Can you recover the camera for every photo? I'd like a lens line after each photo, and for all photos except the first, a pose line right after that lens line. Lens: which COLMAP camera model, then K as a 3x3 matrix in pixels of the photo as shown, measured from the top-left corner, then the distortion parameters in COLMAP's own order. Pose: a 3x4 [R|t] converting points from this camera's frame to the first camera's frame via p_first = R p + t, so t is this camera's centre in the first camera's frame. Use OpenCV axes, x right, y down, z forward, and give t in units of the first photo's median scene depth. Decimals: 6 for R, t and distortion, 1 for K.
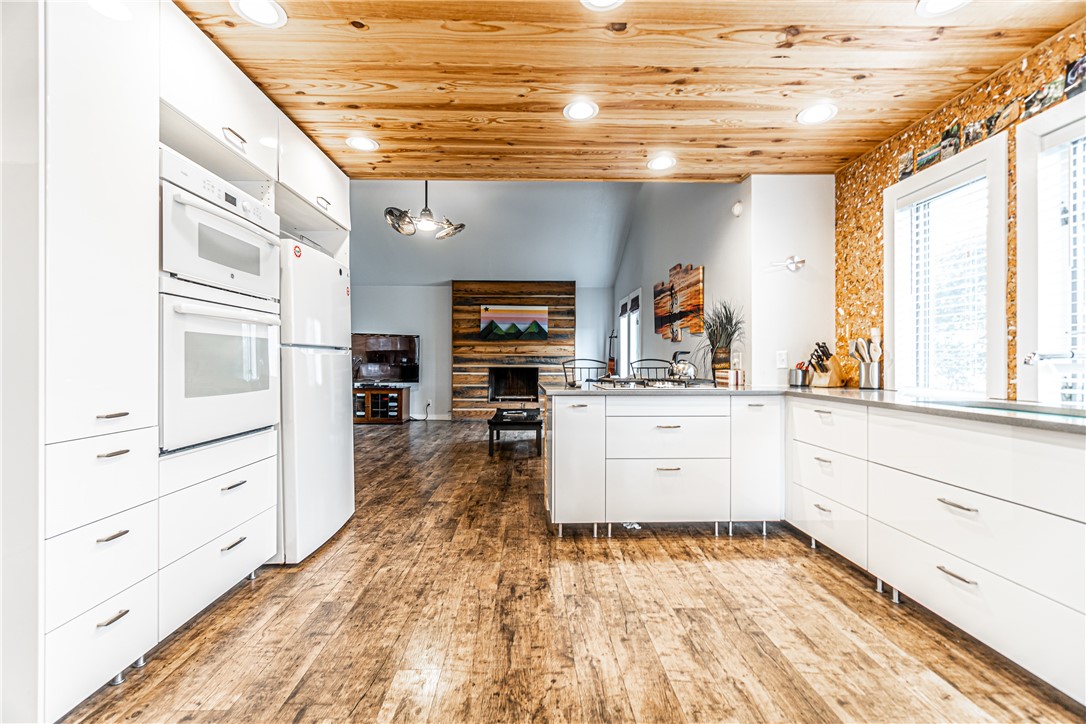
lens RADIAL K [[468.3, 0, 536.9], [0, 468.3, 362.5], [0, 0, 1]] dist [-0.004325, 0.001783]
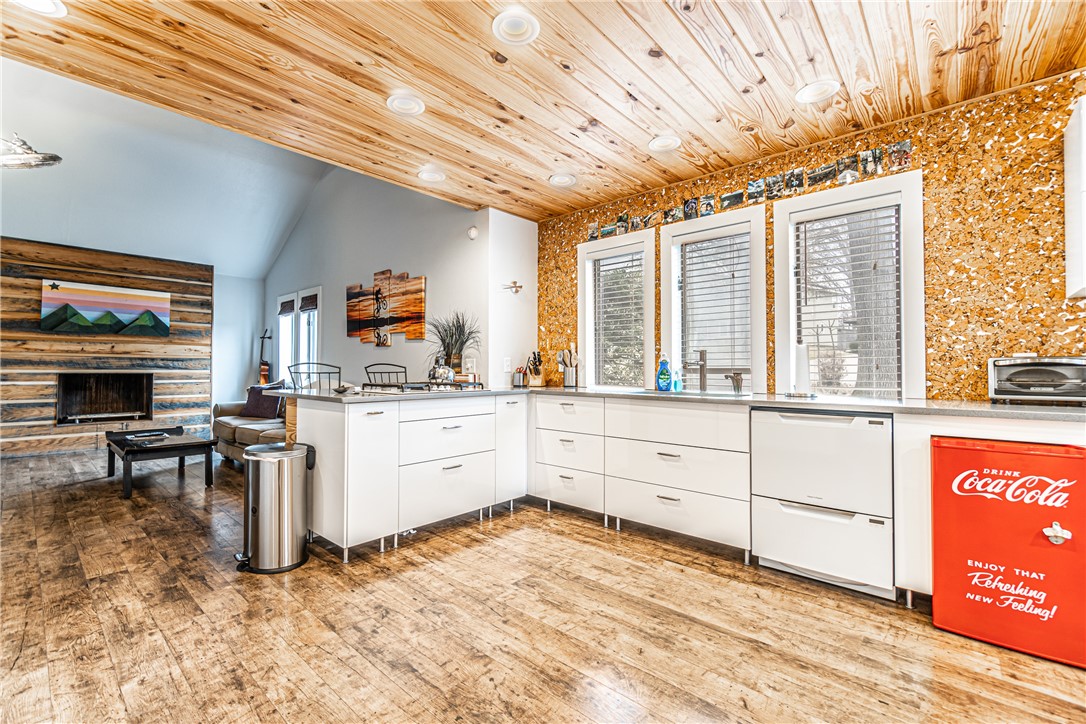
lens RADIAL K [[468.3, 0, 540.2], [0, 468.3, 361.3], [0, 0, 1]] dist [-0.004325, 0.001783]
pose [[0.683777, 0.013460, 0.729566, -0.308579], [-0.003098, 0.999874, -0.015543, 0.003089], [-0.729684, 0.008367, 0.683733, 0.107301]]
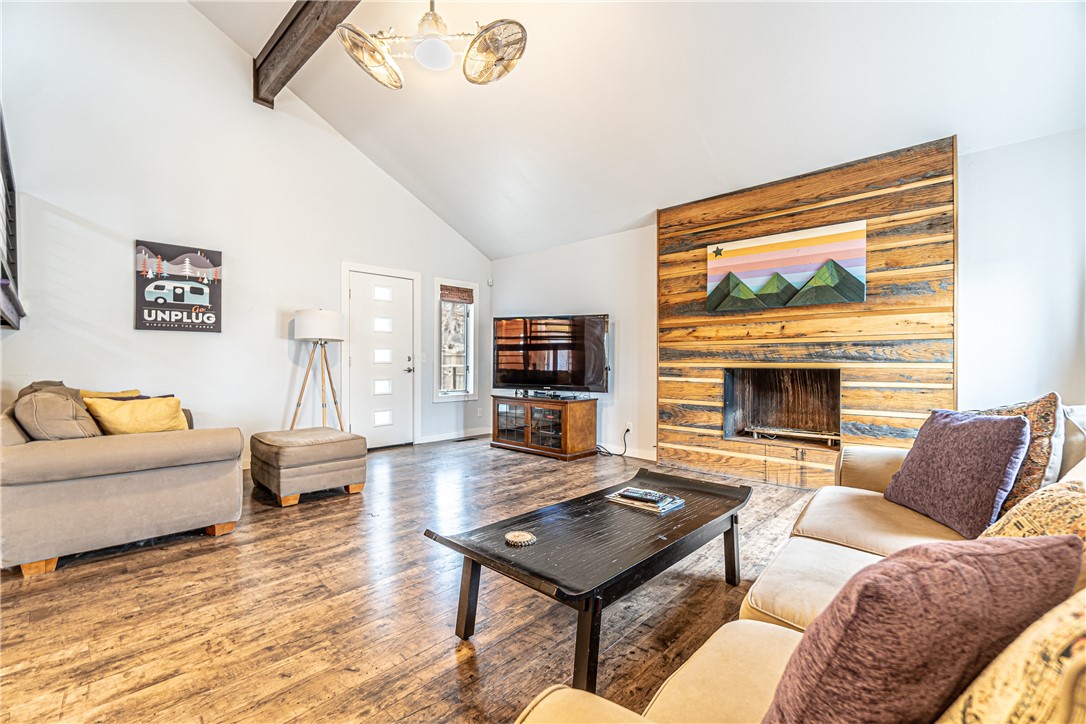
lens RADIAL K [[468.3, 0, 536.0], [0, 468.3, 363.9], [0, 0, 1]] dist [-0.004325, 0.001783]
pose [[0.709744, -0.001761, -0.704457, 0.276958], [-0.000556, 0.999995, -0.003060, 0.019692], [0.704459, 0.002564, 0.709740, 1.320988]]
